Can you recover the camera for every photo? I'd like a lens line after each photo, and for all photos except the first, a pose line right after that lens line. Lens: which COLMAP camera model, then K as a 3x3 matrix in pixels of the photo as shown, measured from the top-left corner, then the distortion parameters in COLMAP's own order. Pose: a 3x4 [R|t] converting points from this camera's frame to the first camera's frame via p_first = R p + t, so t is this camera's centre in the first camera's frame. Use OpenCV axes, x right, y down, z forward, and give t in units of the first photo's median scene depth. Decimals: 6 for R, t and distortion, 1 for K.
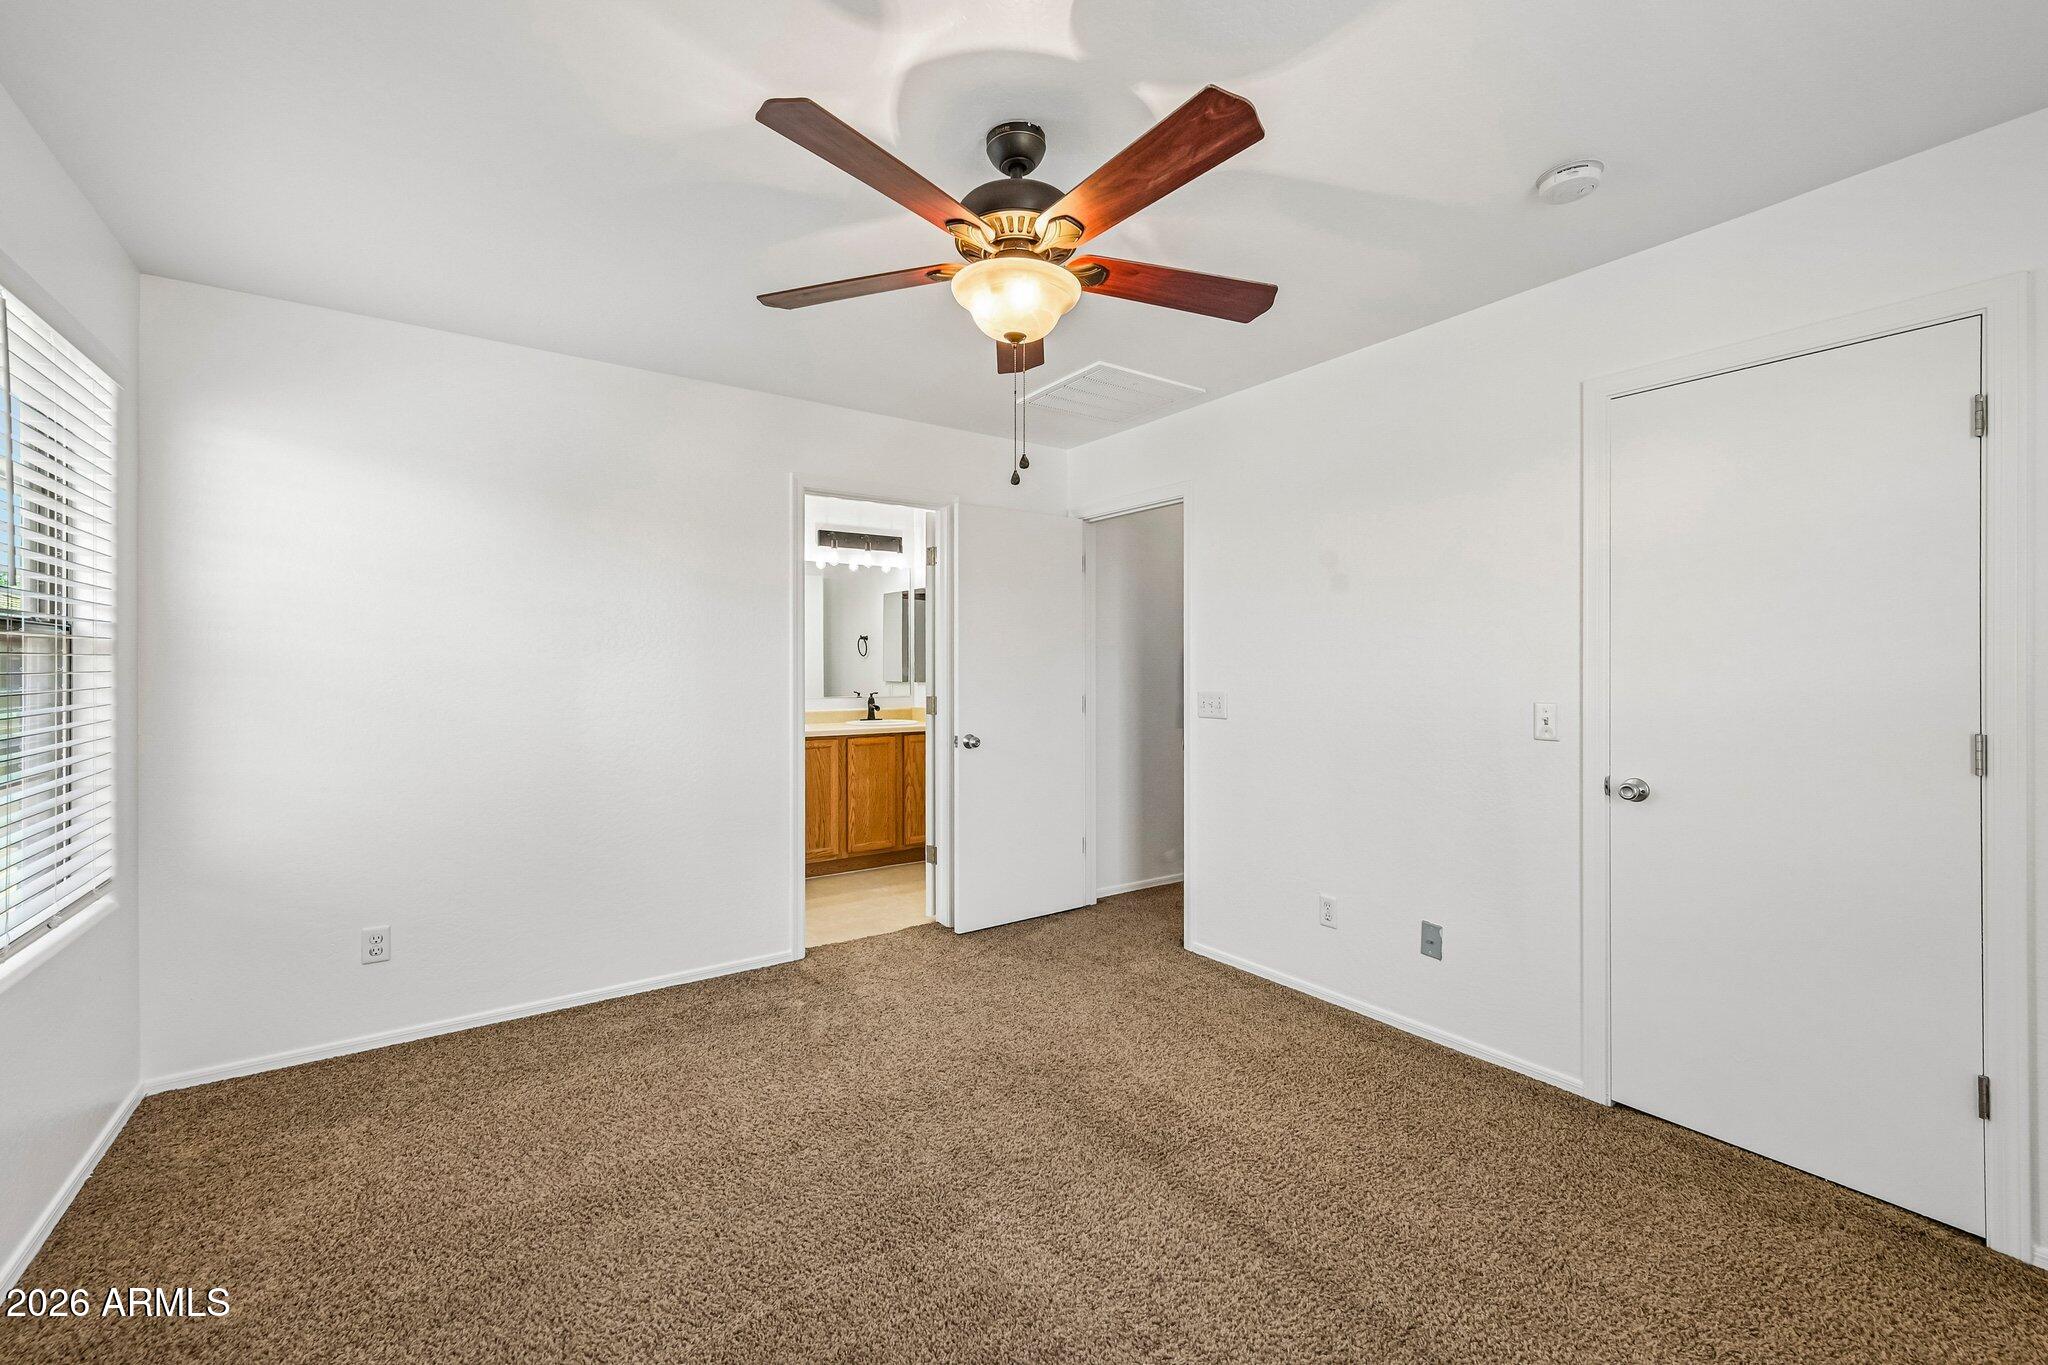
lens RADIAL K [[828.8, 0, 1033.6], [0, 828.8, 673.2], [0, 0, 1]] dist [-0.006773, 0.002031]
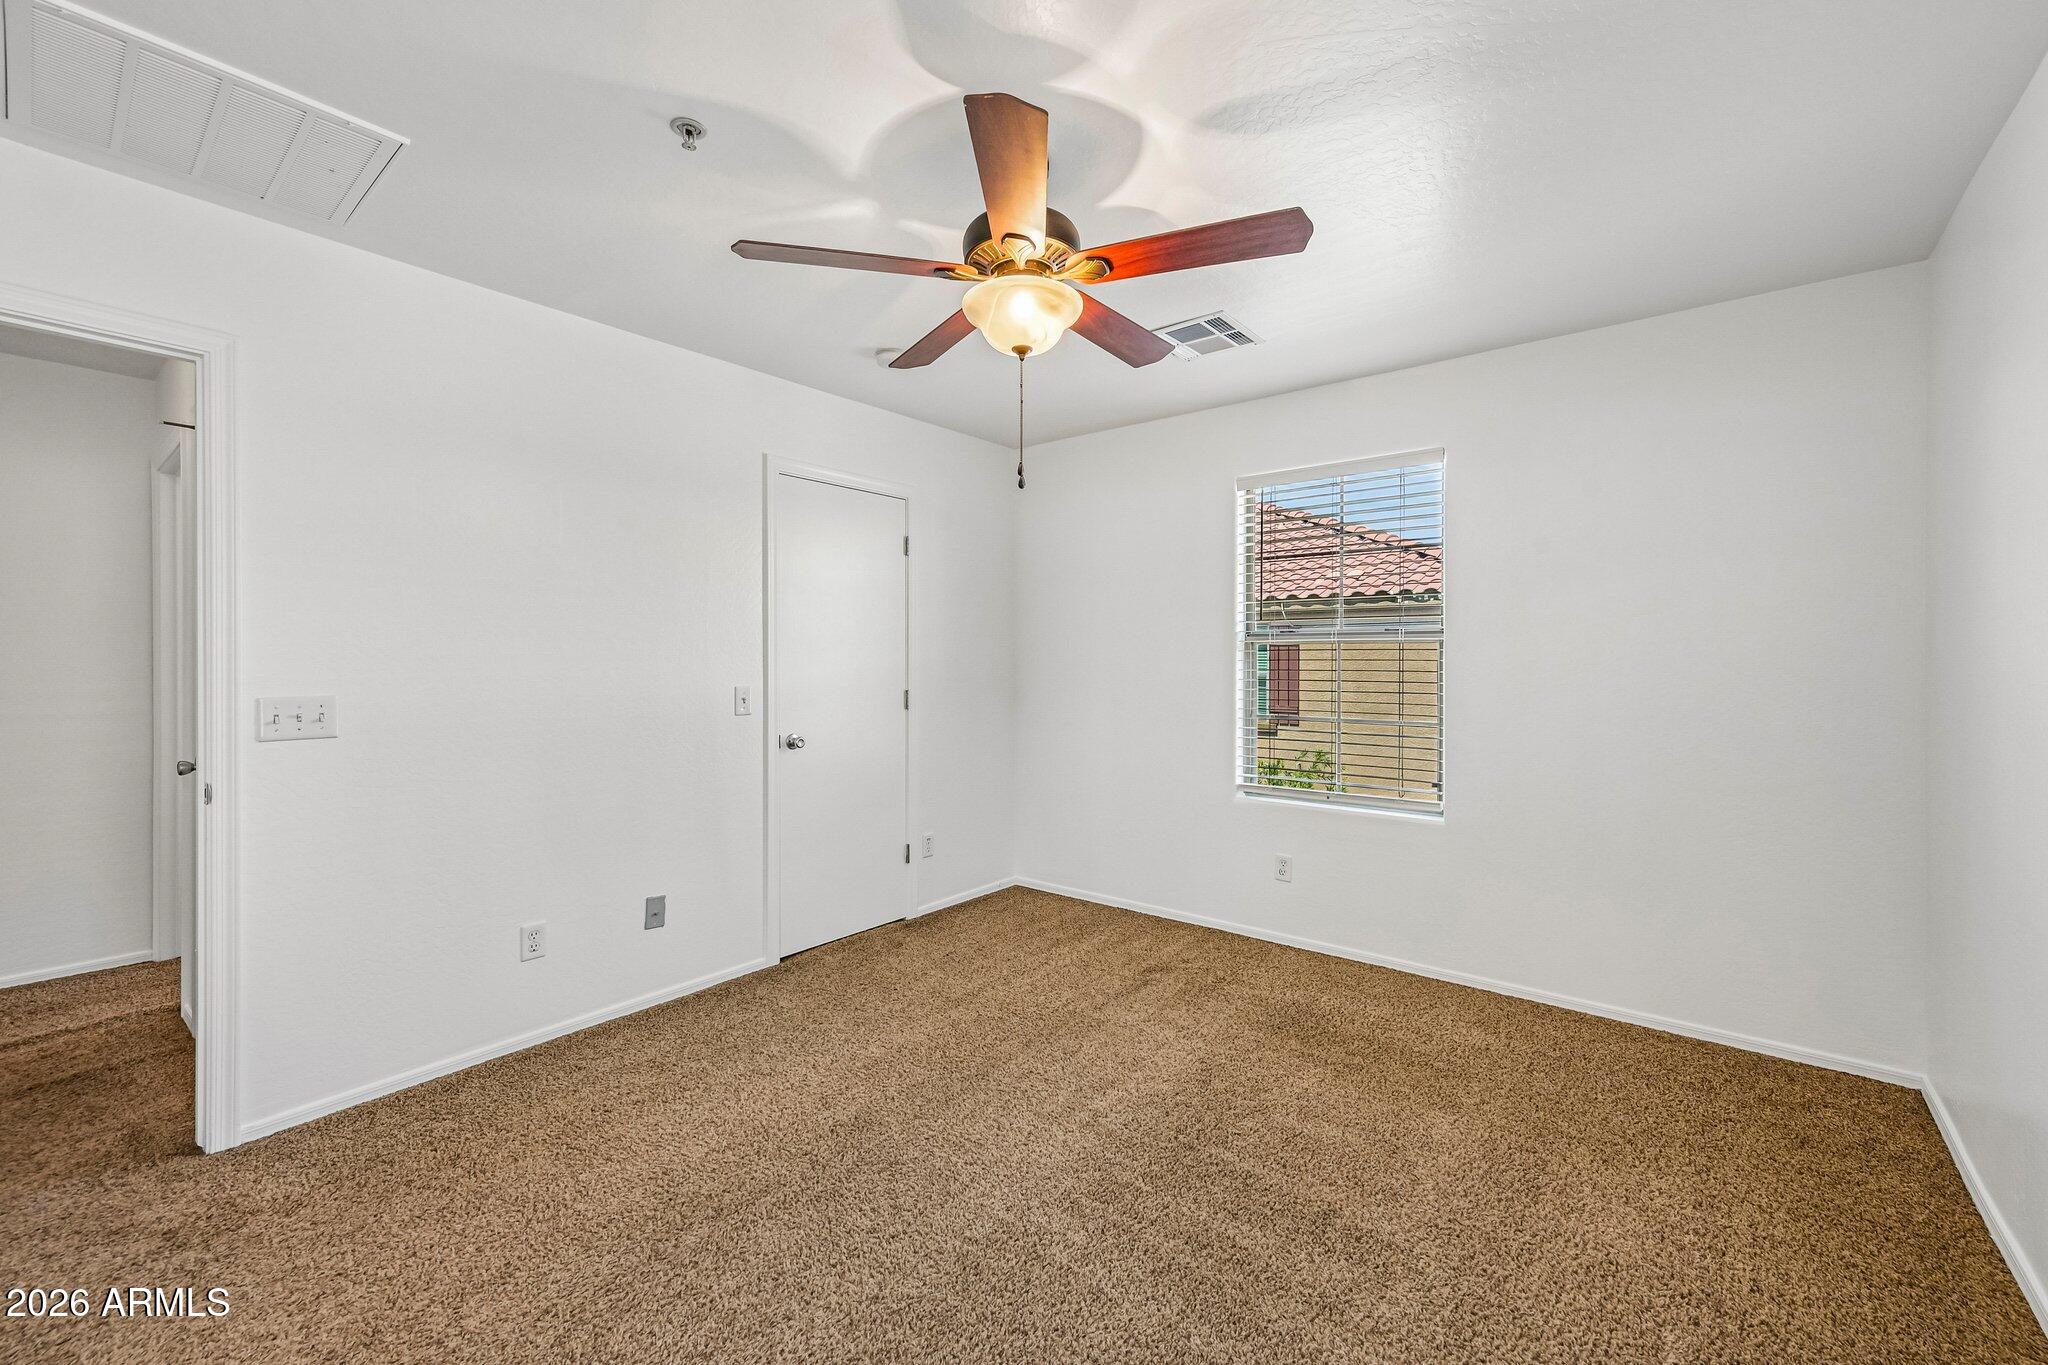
lens RADIAL K [[828.8, 0, 1013.4], [0, 828.8, 680.8], [0, 0, 1]] dist [-0.006773, 0.002031]
pose [[-0.266876, -0.021908, 0.963482, -0.502767], [0.004707, 0.999700, 0.024035, -0.001757], [-0.963719, 0.010949, -0.266693, 0.621085]]
